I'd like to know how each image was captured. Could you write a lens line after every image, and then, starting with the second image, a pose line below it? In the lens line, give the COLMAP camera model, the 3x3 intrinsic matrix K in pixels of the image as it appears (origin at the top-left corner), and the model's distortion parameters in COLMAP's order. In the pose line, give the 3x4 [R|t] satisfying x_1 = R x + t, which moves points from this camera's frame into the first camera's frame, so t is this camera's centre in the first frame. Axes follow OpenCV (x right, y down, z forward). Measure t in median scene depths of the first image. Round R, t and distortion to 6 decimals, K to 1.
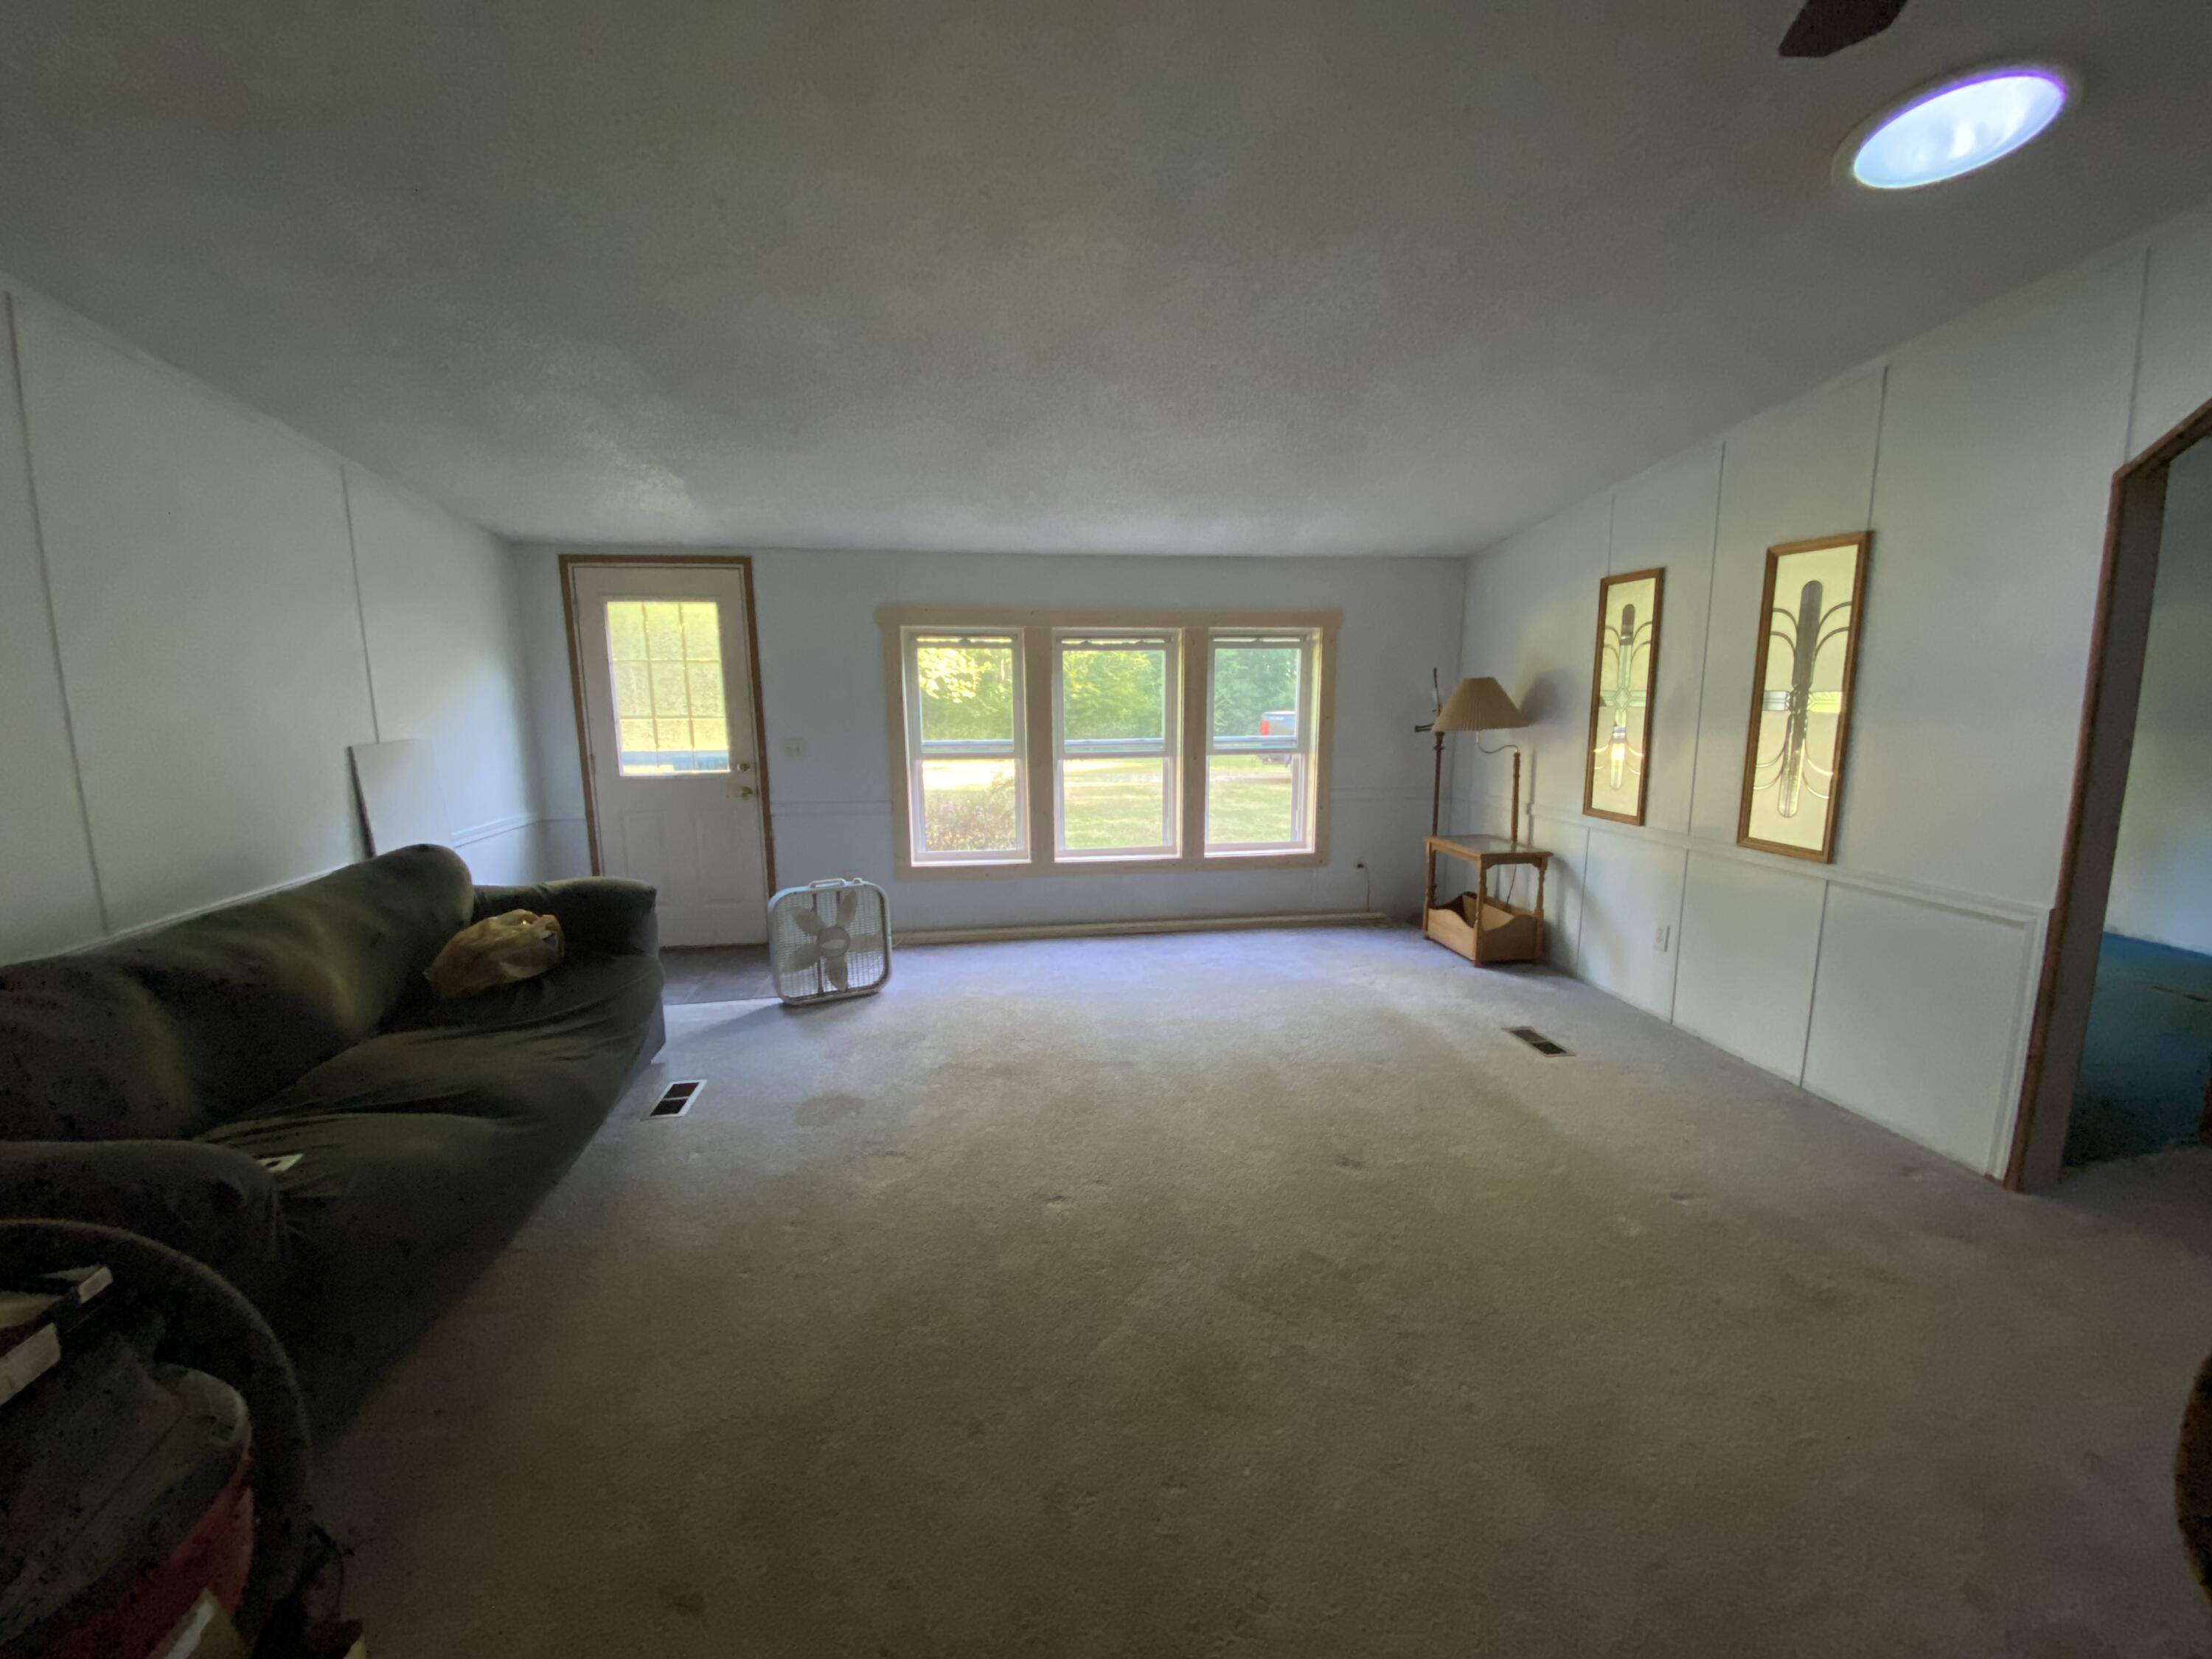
lens RADIAL K [[918.5, 0, 1106.0], [0, 918.5, 829.5], [0, 0, 1]] dist [-0.000100, -0.011829]
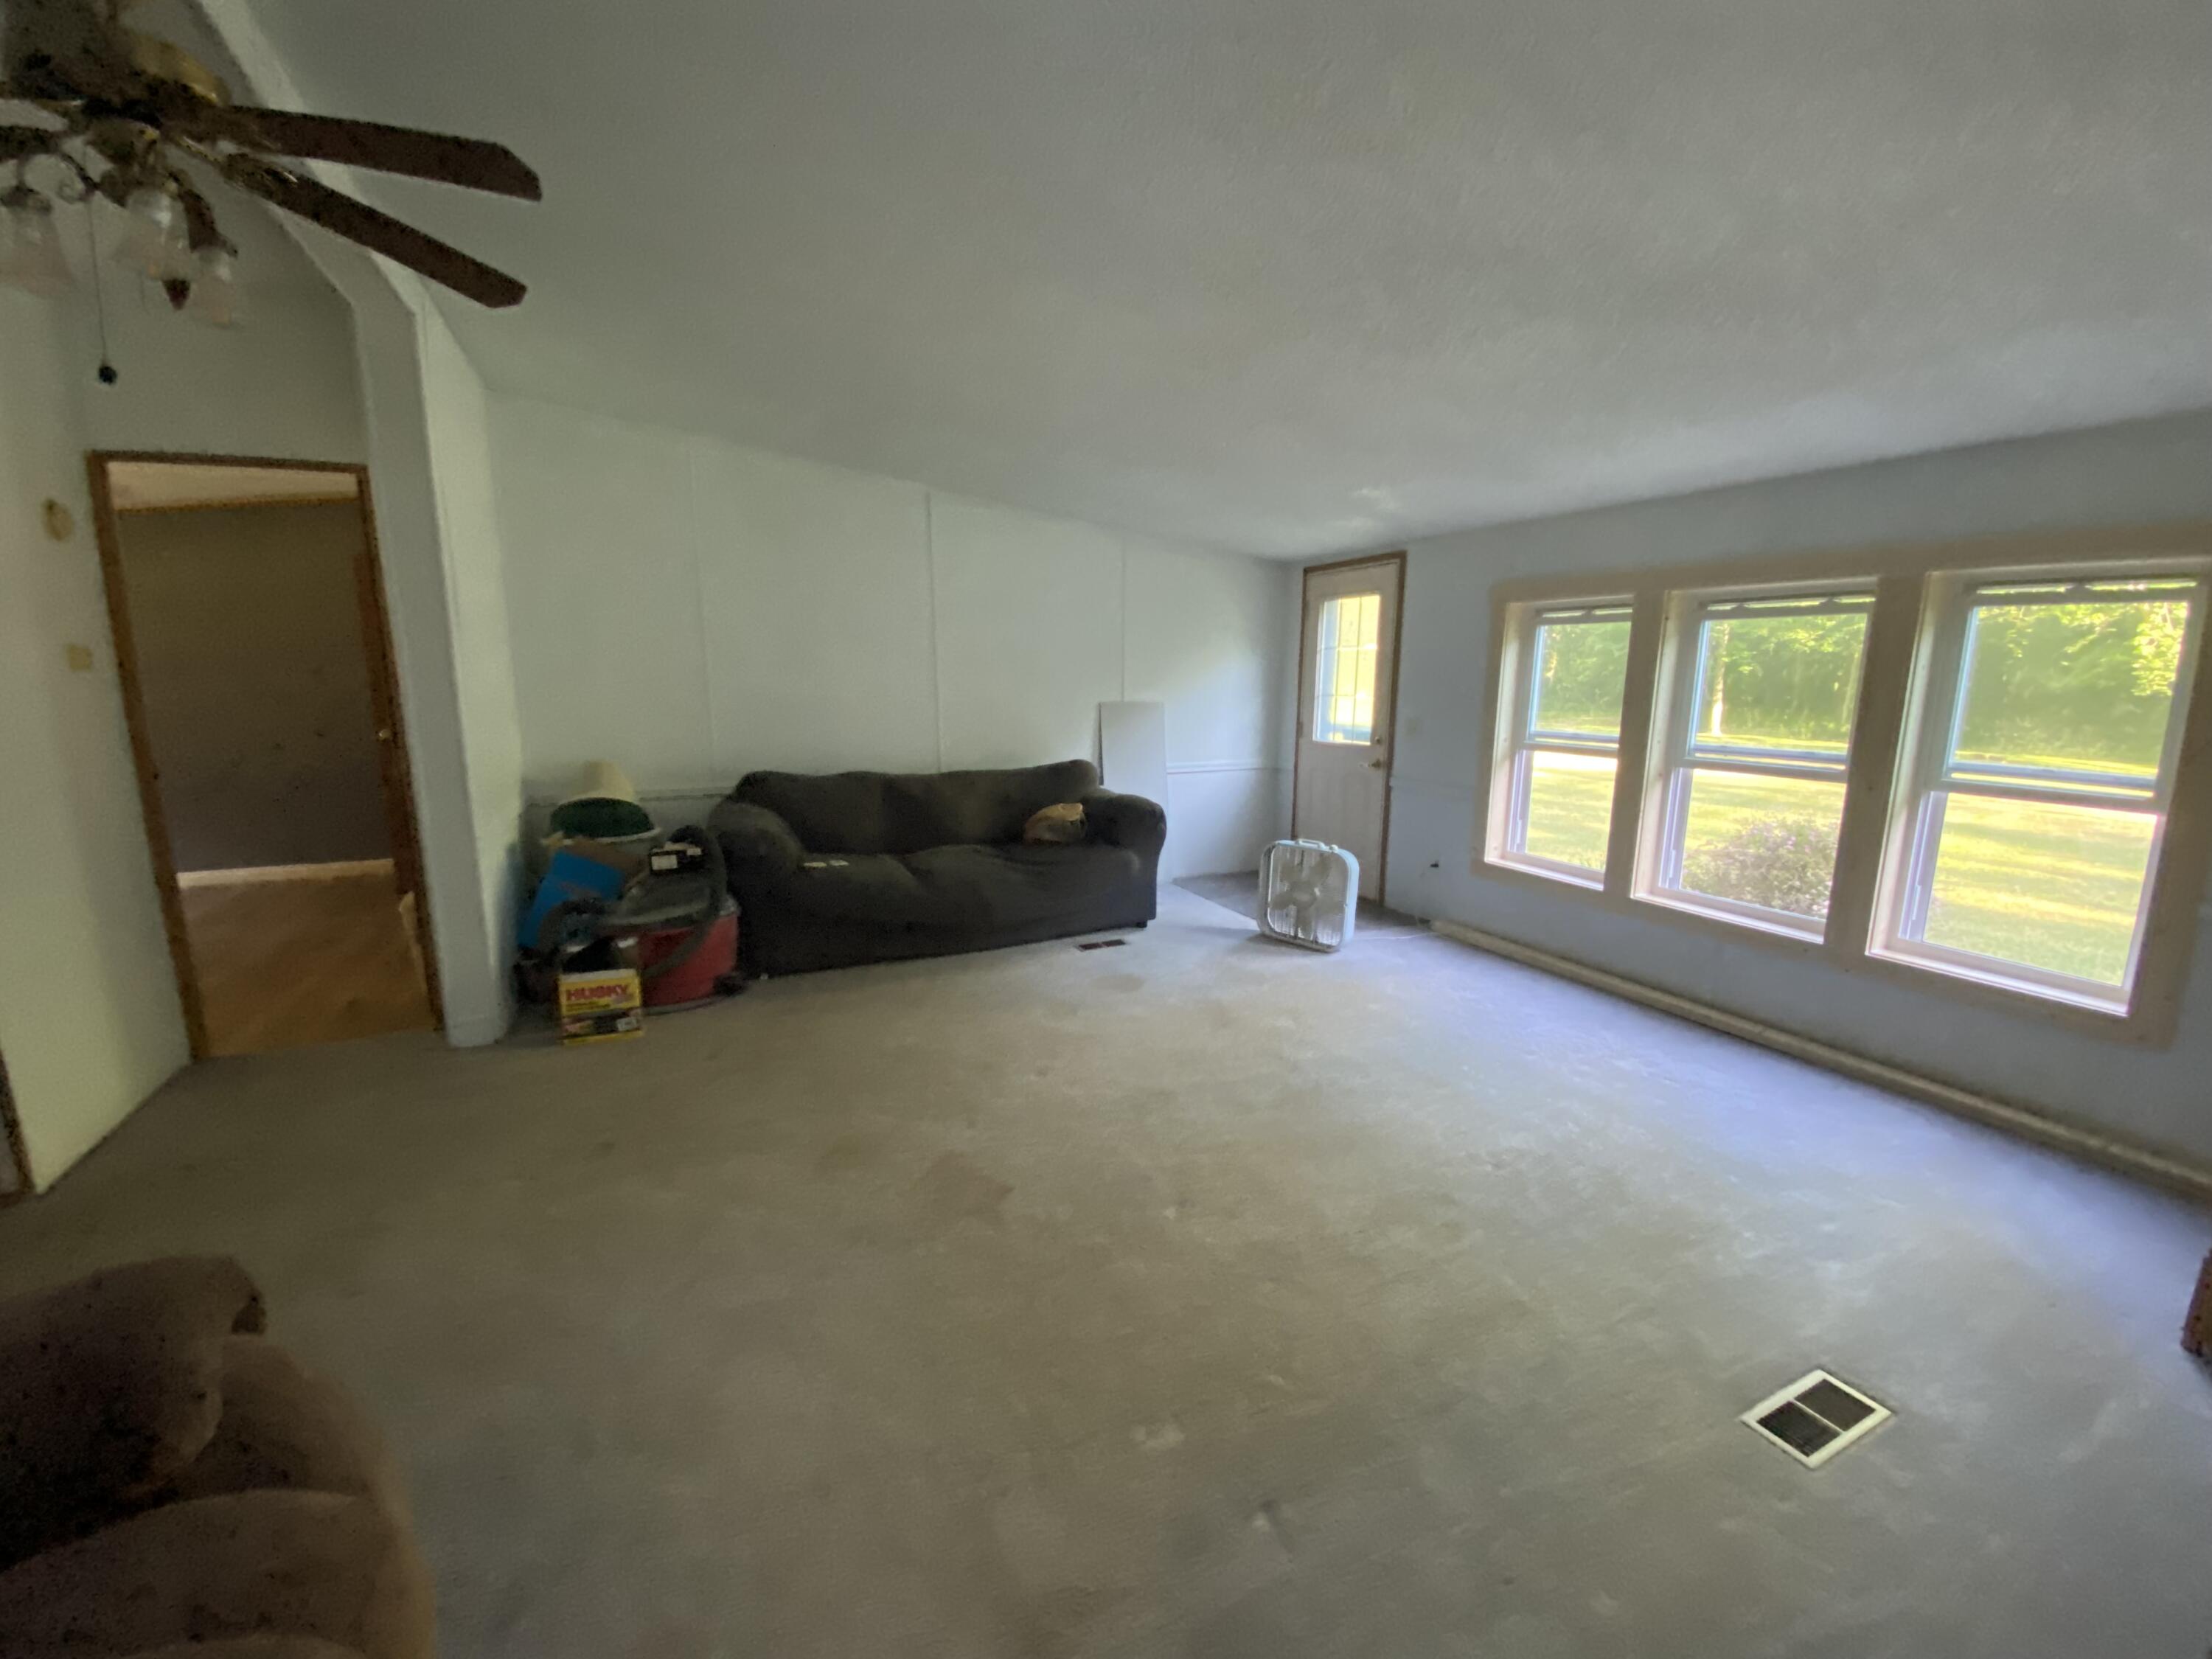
lens RADIAL K [[903.8, 0, 1093.6], [0, 903.8, 842.7], [0, 0, 1]] dist [-0.000184, -0.014145]
pose [[0.241970, 0.185337, -0.952418, 0.614427], [-0.156358, 0.976207, 0.150242, -0.060324], [0.957603, 0.112564, 0.265192, 0.396357]]
